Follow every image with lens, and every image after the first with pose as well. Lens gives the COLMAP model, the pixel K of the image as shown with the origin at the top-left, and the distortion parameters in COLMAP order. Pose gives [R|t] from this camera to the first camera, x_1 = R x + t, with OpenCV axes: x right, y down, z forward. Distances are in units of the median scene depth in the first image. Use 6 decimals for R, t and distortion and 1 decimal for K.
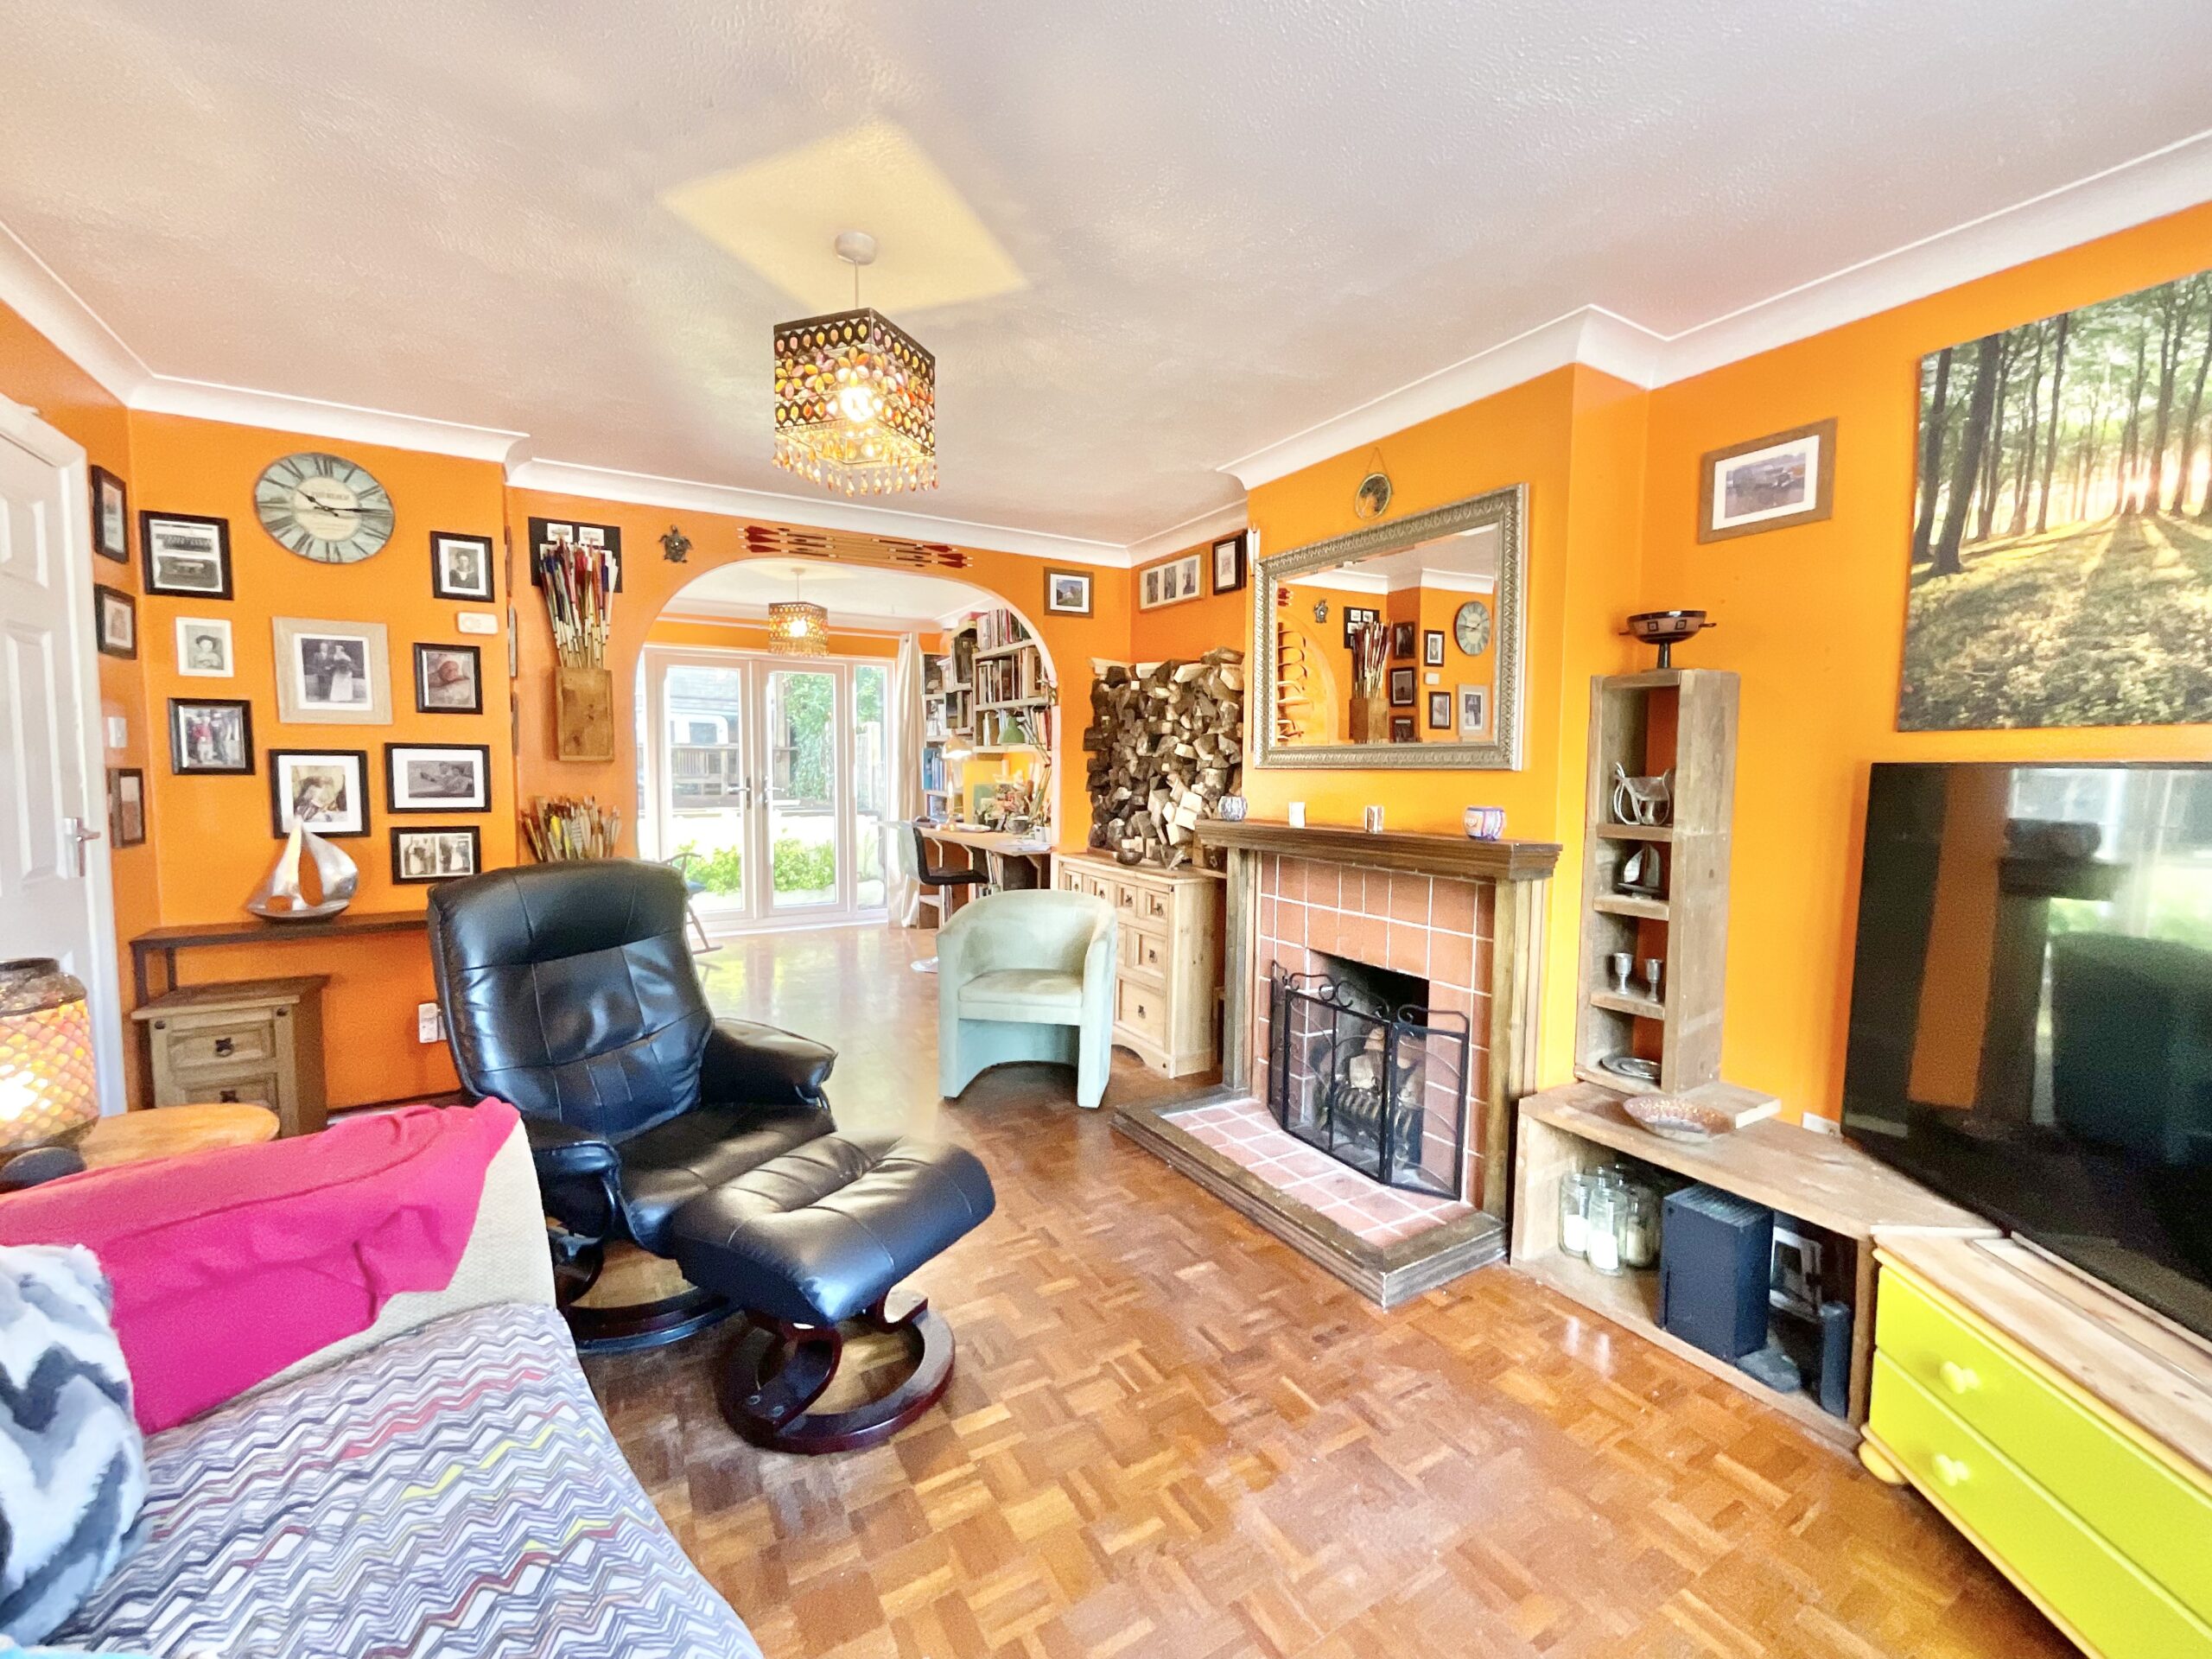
lens RADIAL K [[902.6, 0, 1106.3], [0, 902.6, 823.6], [0, 0, 1]] dist [0.000613, 0.000810]
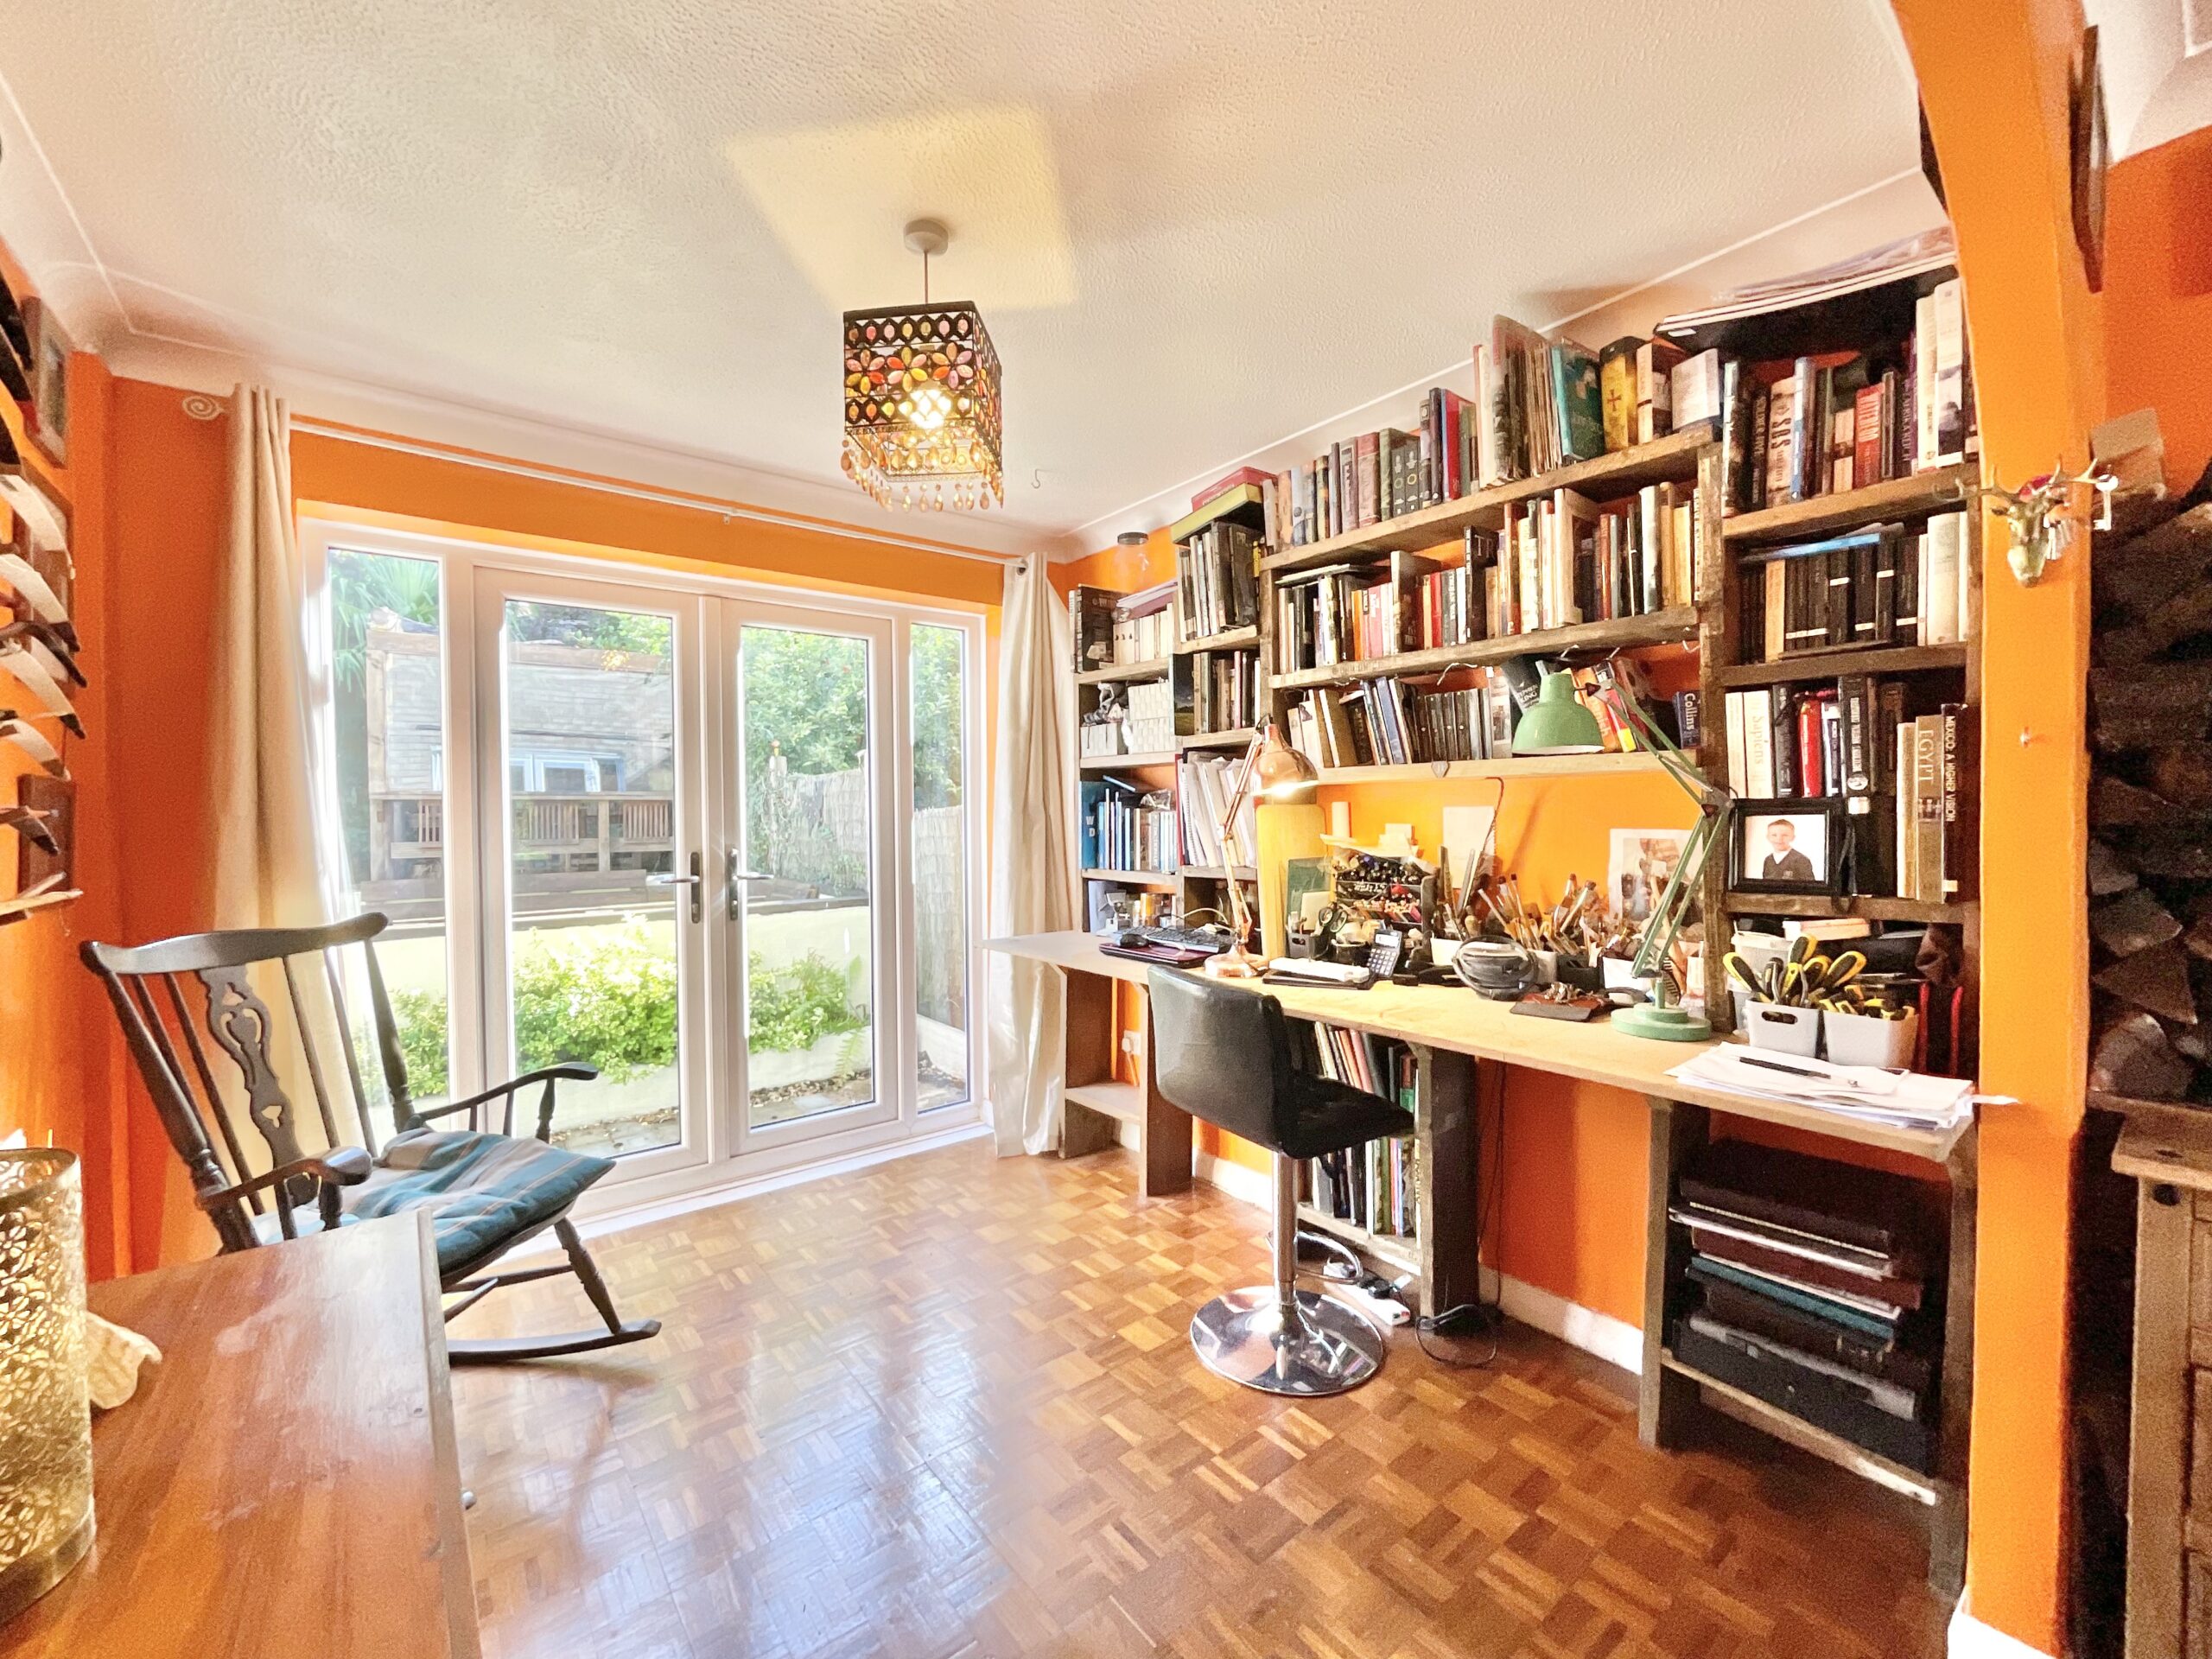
lens RADIAL K [[902.6, 0, 1095.5], [0, 902.6, 825.2], [0, 0, 1]] dist [0.000613, 0.000810]
pose [[0.992401, -0.019367, 0.121516, -0.248618], [0.025904, 0.998288, -0.052448, -0.035051], [-0.120292, 0.055197, 0.991203, 0.517107]]
